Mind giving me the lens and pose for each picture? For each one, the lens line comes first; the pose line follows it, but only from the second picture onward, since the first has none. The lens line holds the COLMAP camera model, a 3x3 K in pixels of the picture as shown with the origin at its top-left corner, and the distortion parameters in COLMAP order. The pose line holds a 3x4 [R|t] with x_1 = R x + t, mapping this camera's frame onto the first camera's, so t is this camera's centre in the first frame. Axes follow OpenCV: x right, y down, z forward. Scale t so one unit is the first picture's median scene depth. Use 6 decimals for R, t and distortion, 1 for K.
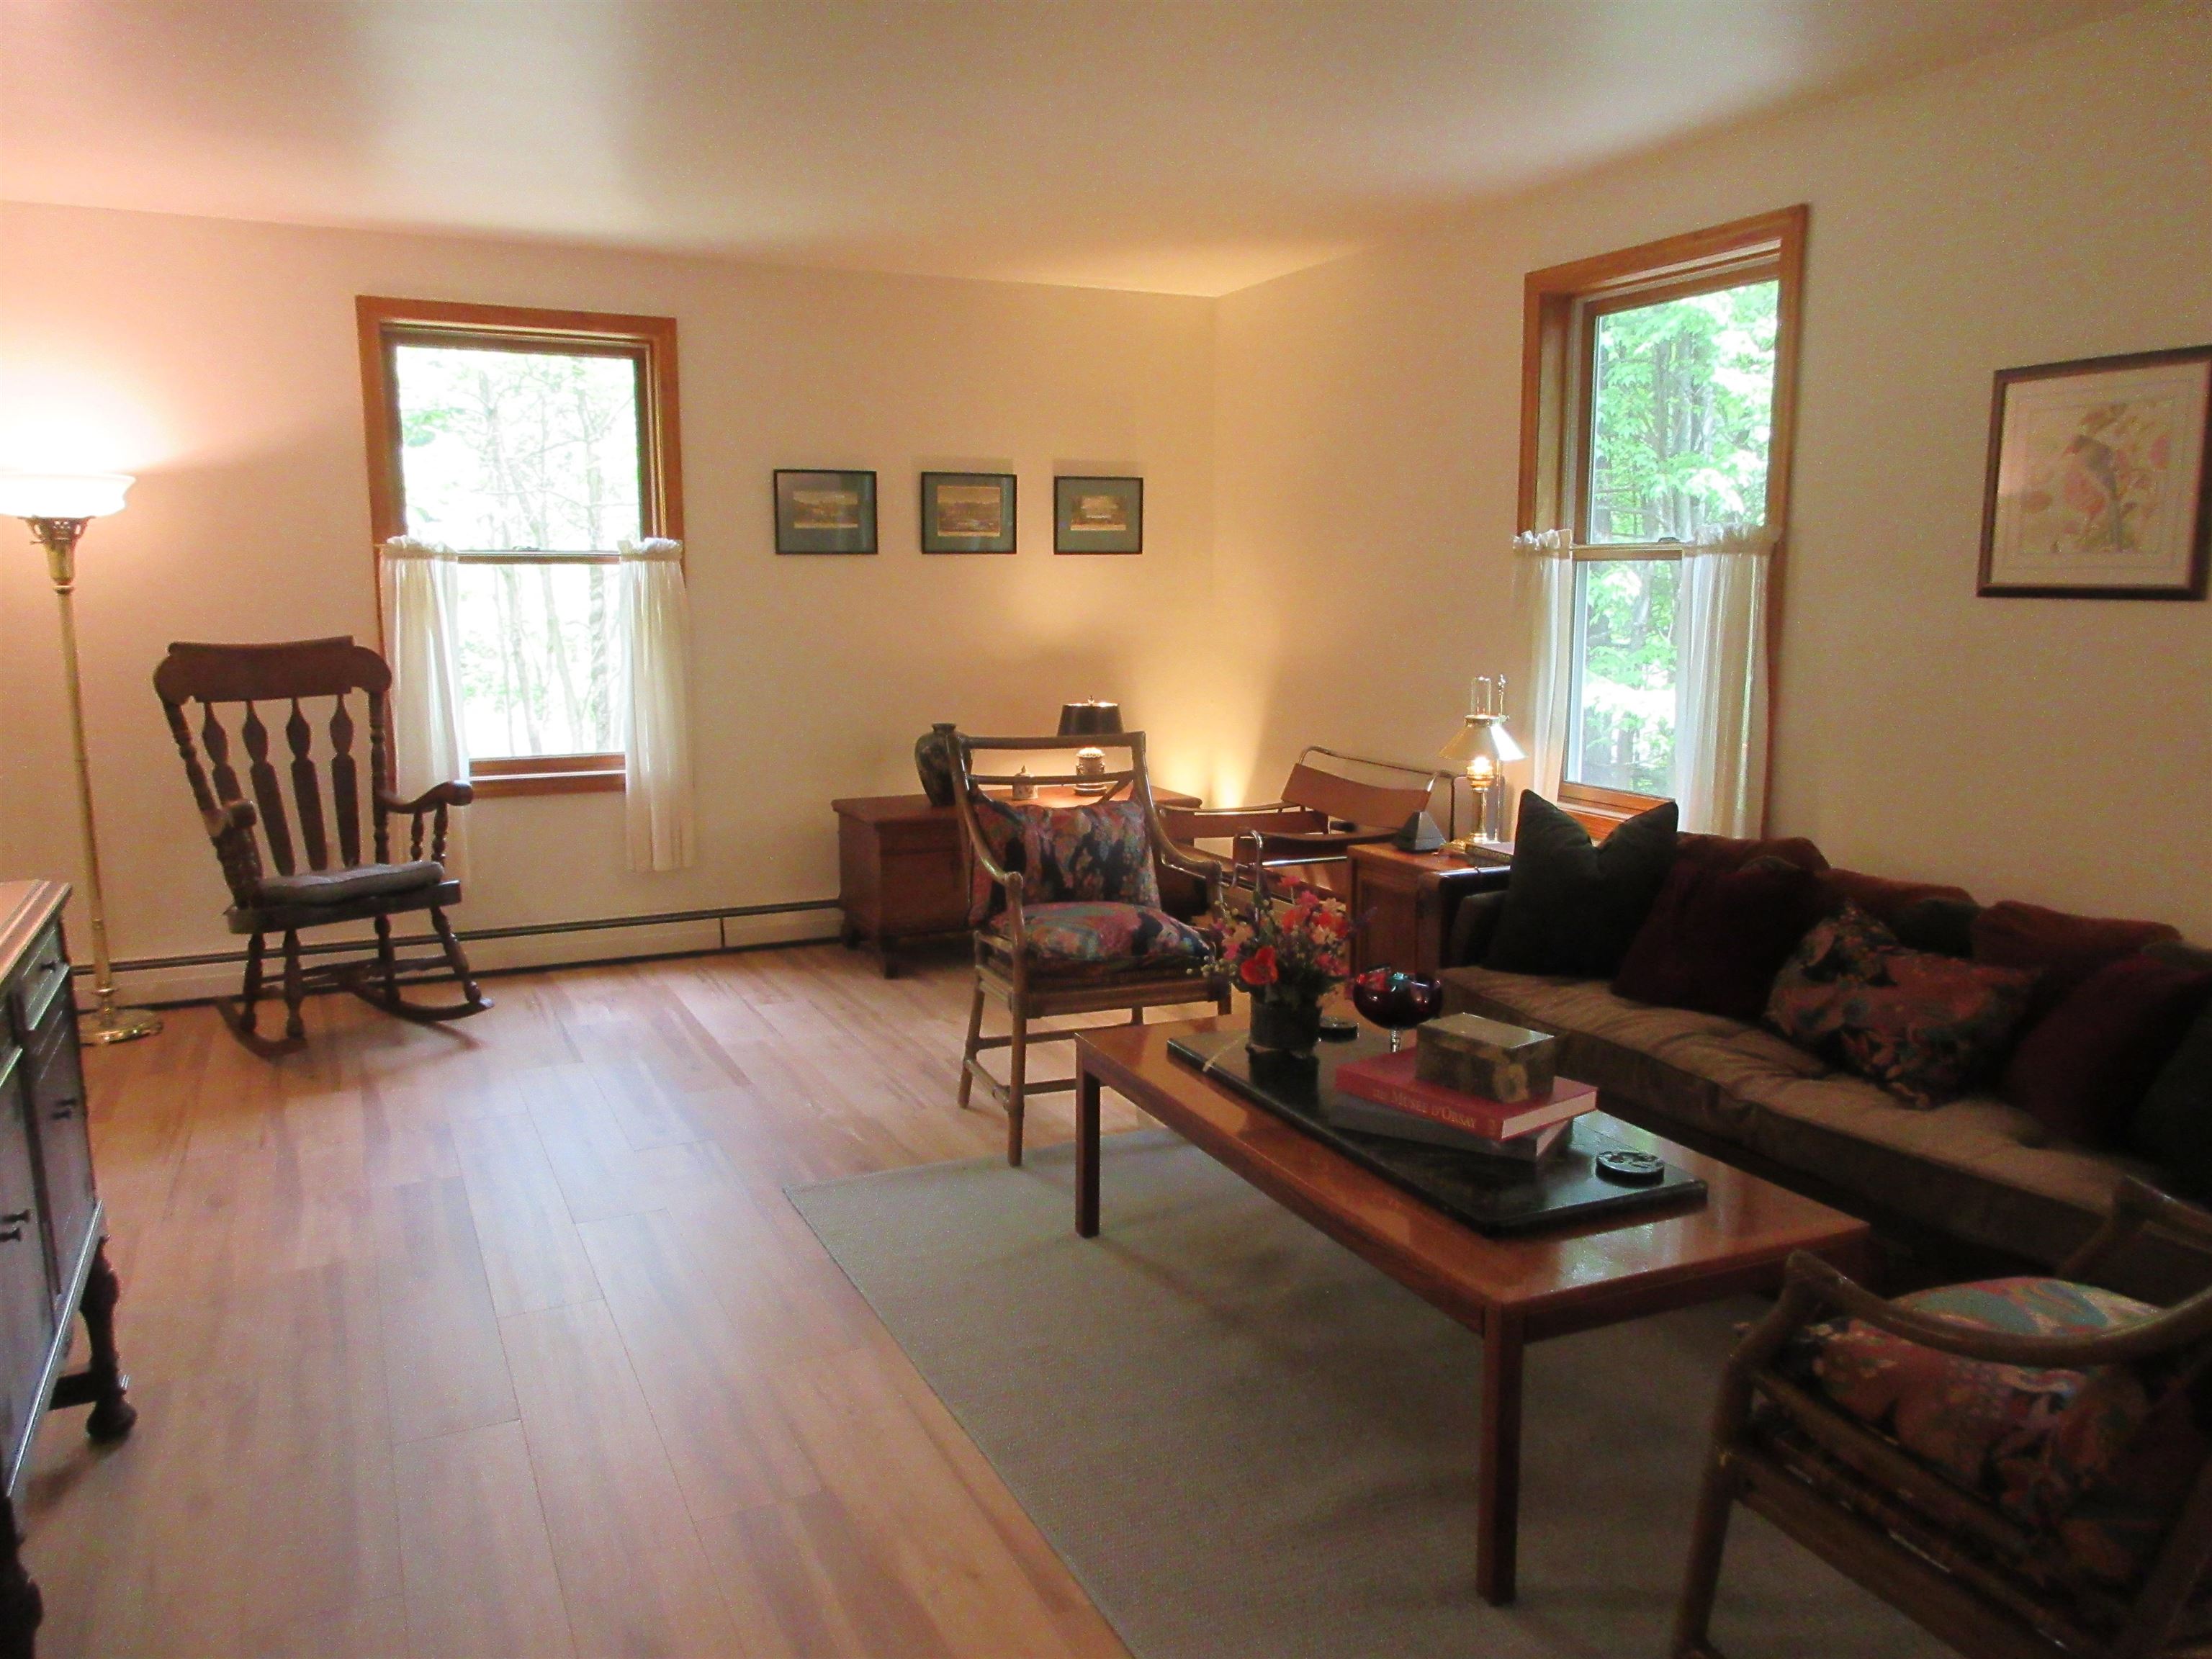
lens RADIAL K [[1647.0, 0, 1107.2], [0, 1647.0, 825.8], [0, 0, 1]] dist [0.001262, 0.000944]
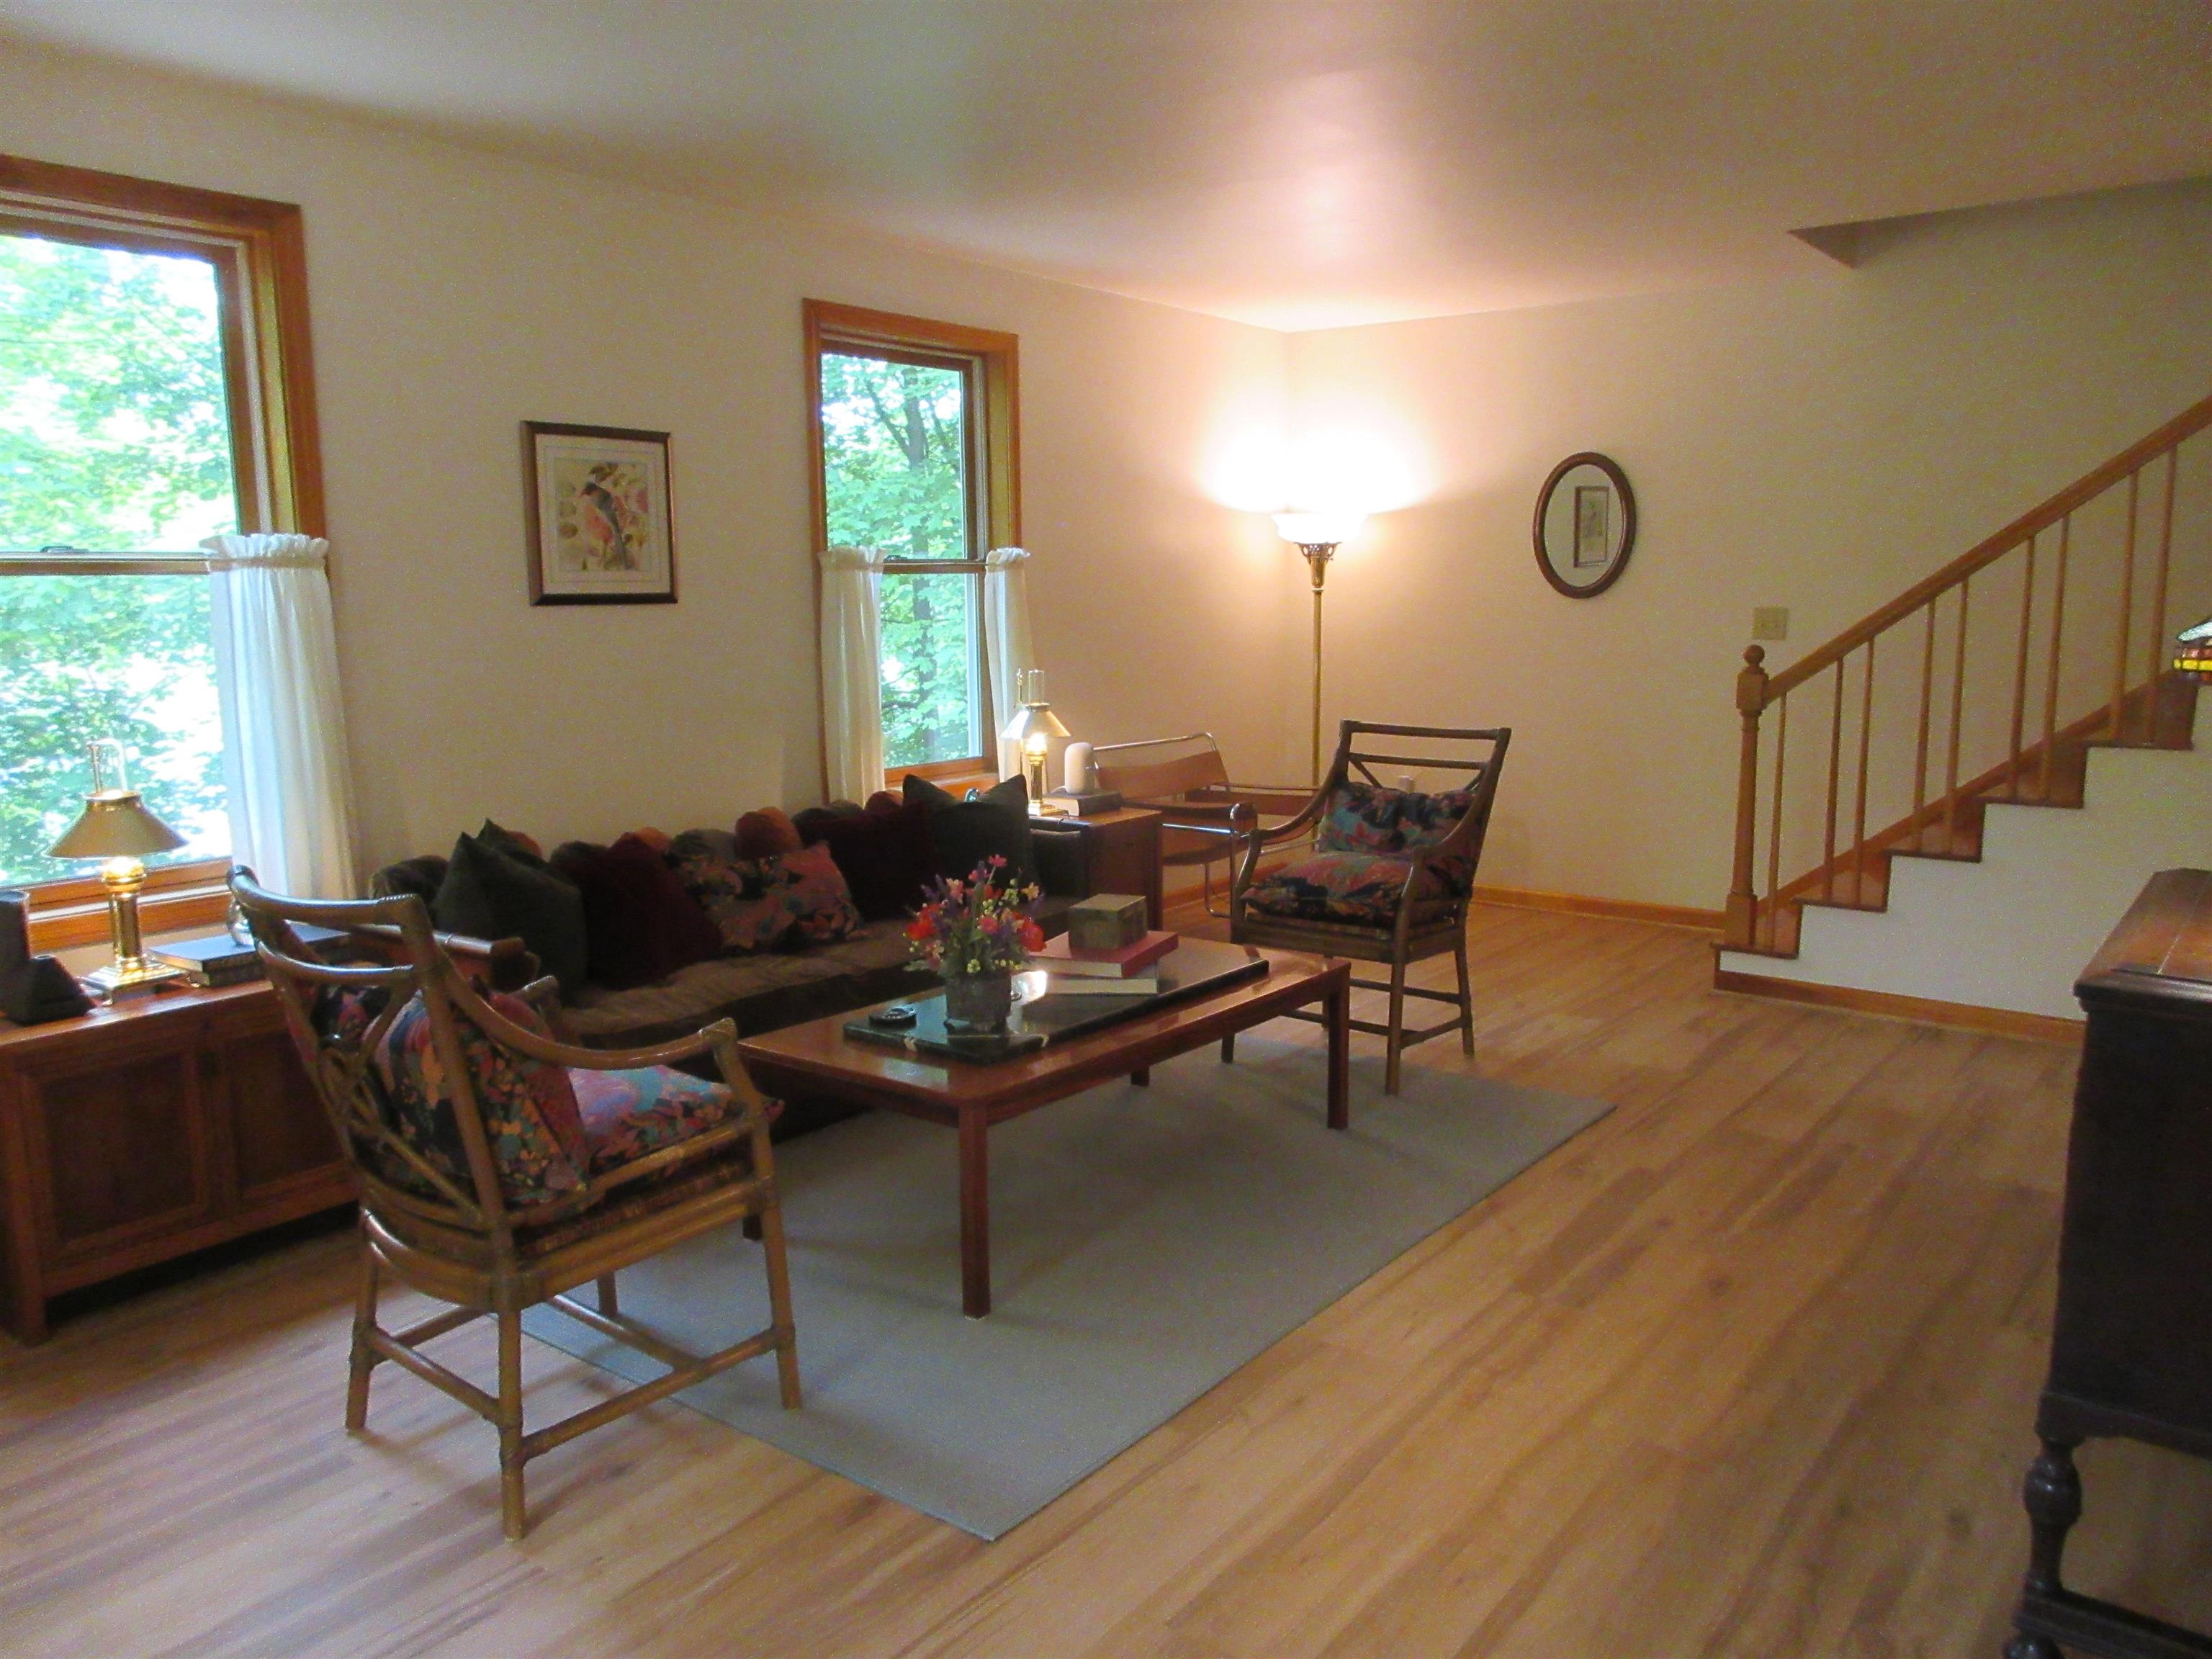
lens RADIAL K [[1647.0, 0, 1116.7], [0, 1647.0, 824.9], [0, 0, 1]] dist [0.001262, 0.000944]
pose [[-0.479792, -0.121204, 0.868970, -0.810586], [0.143274, 0.966295, 0.213886, -0.195490], [-0.865605, 0.227122, -0.446255, 1.303671]]
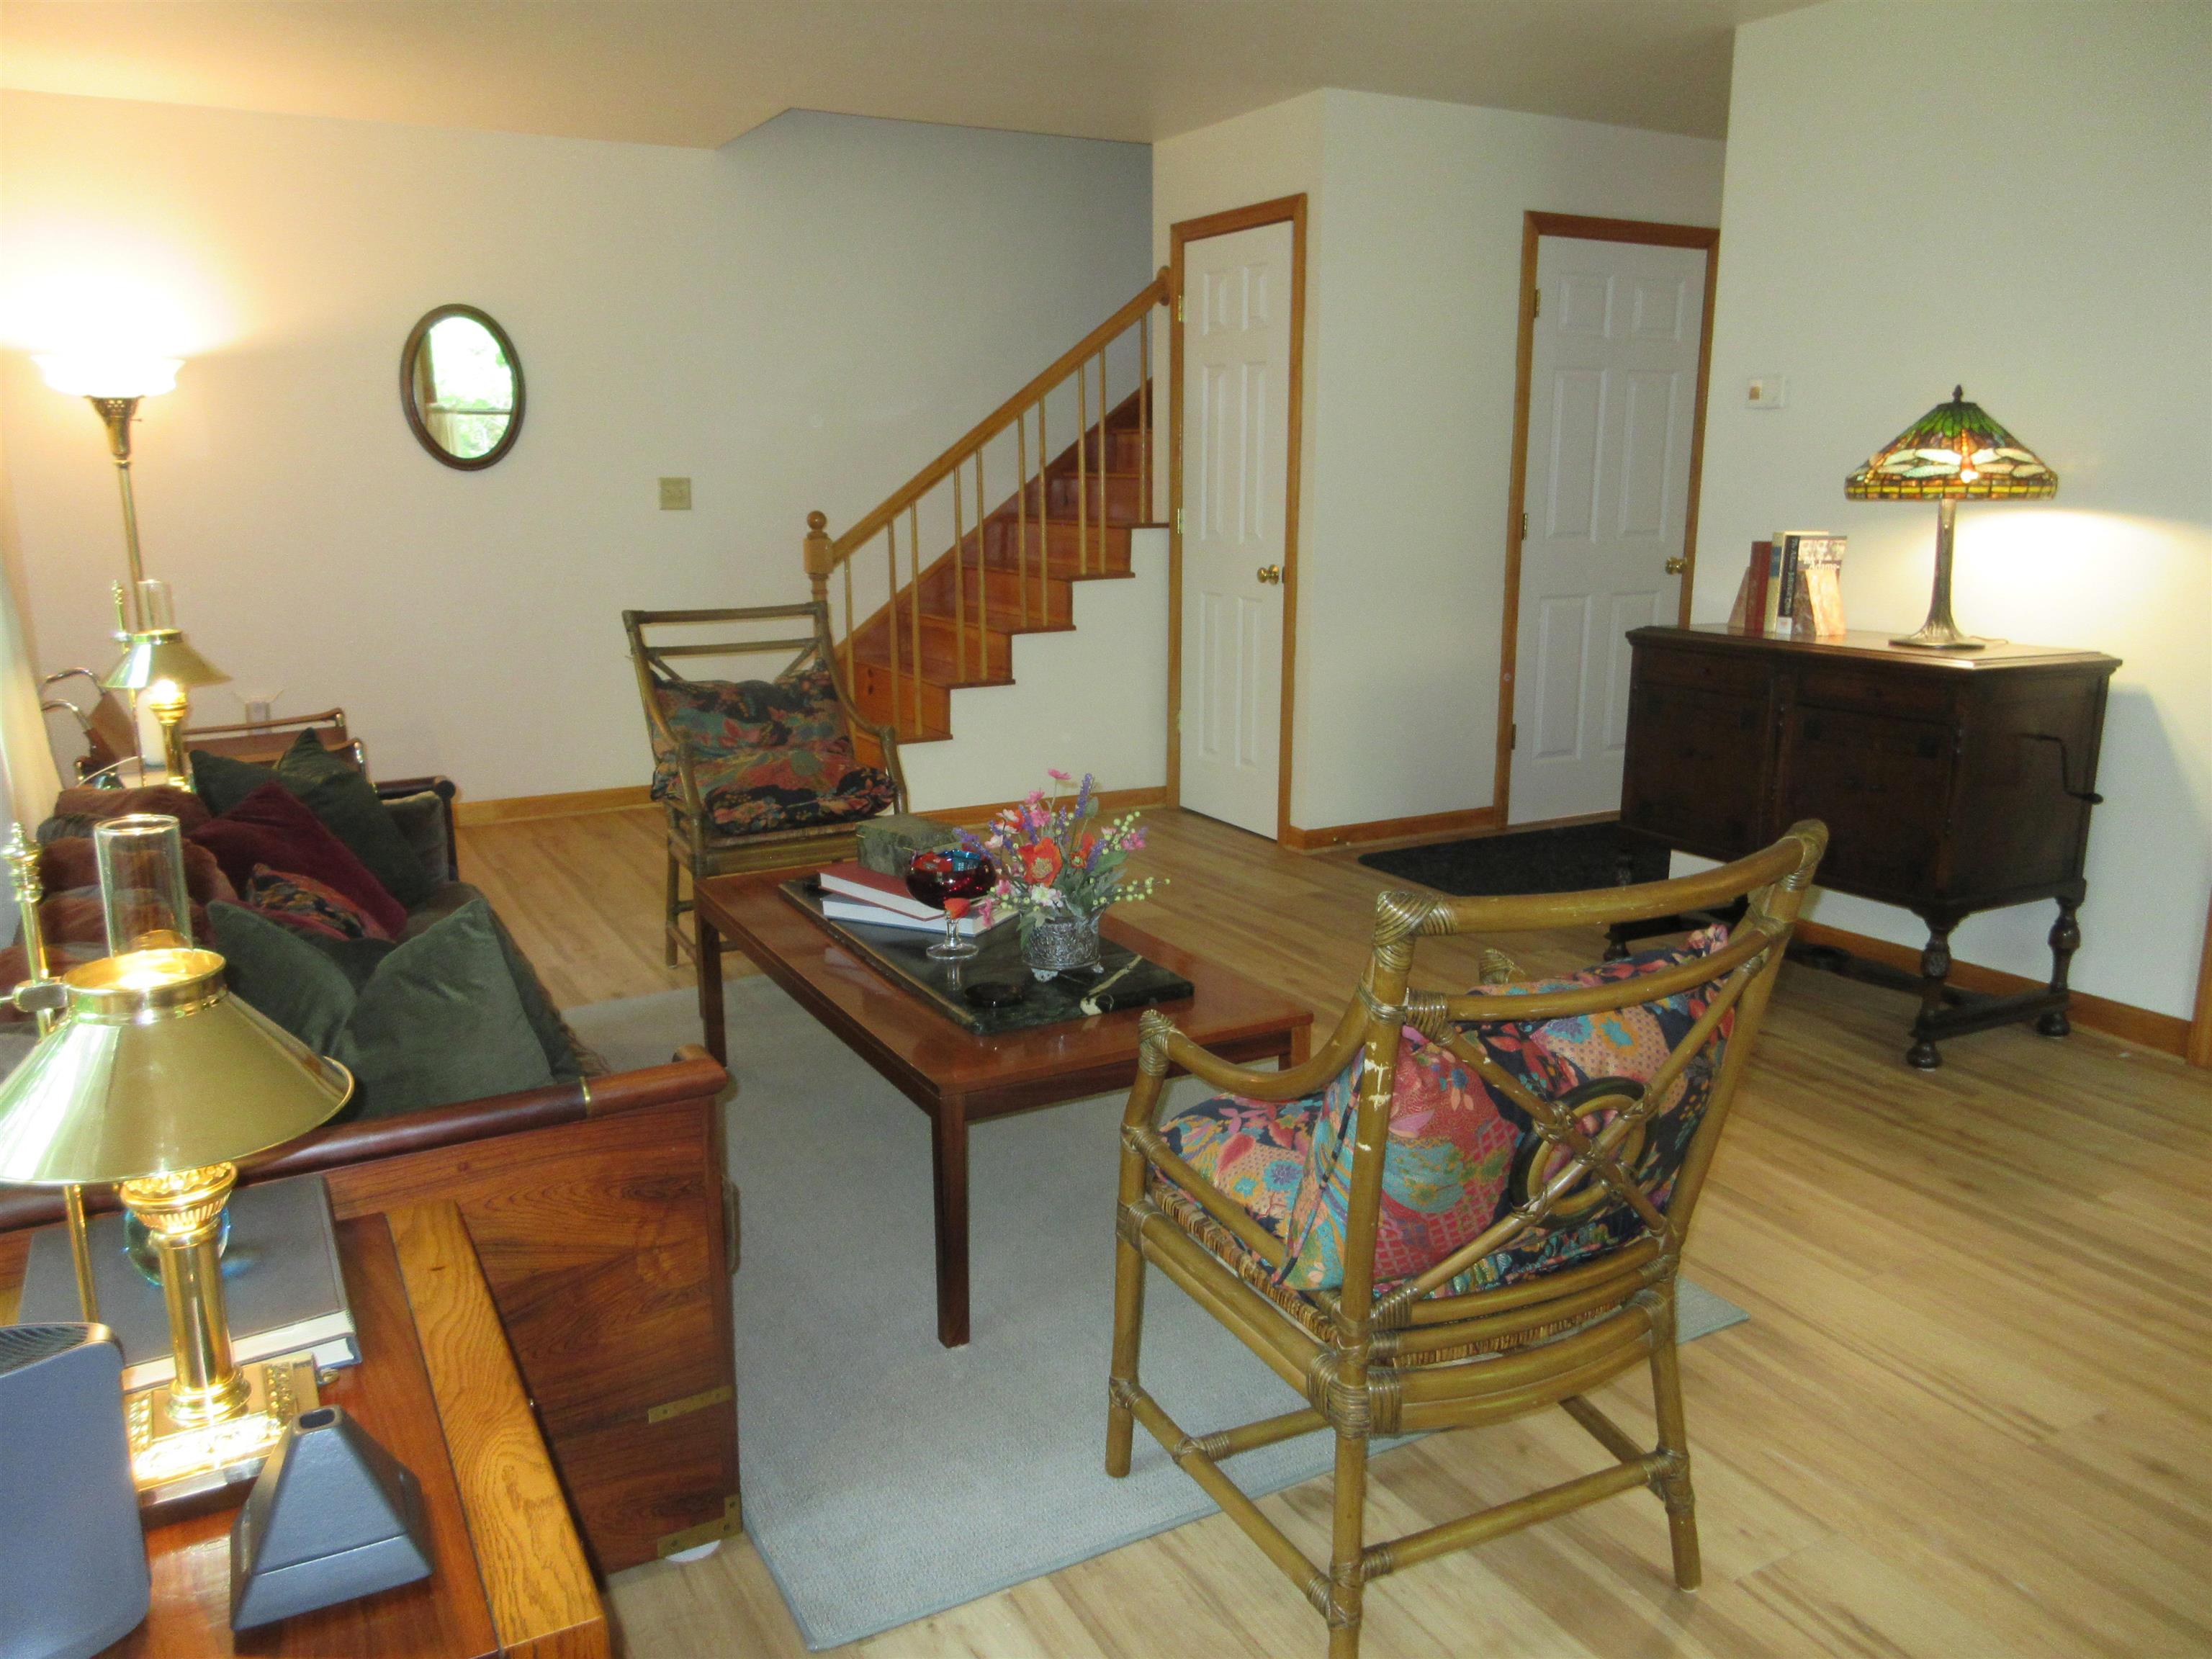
lens RADIAL K [[1647.0, 0, 1092.1], [0, 1647.0, 824.0], [0, 0, 1]] dist [0.001262, 0.000944]
pose [[-0.997274, 0.022001, -0.070435, 0.146201], [-0.005666, 0.928872, 0.370358, -0.264471], [0.073573, 0.369747, -0.926215, 1.724543]]
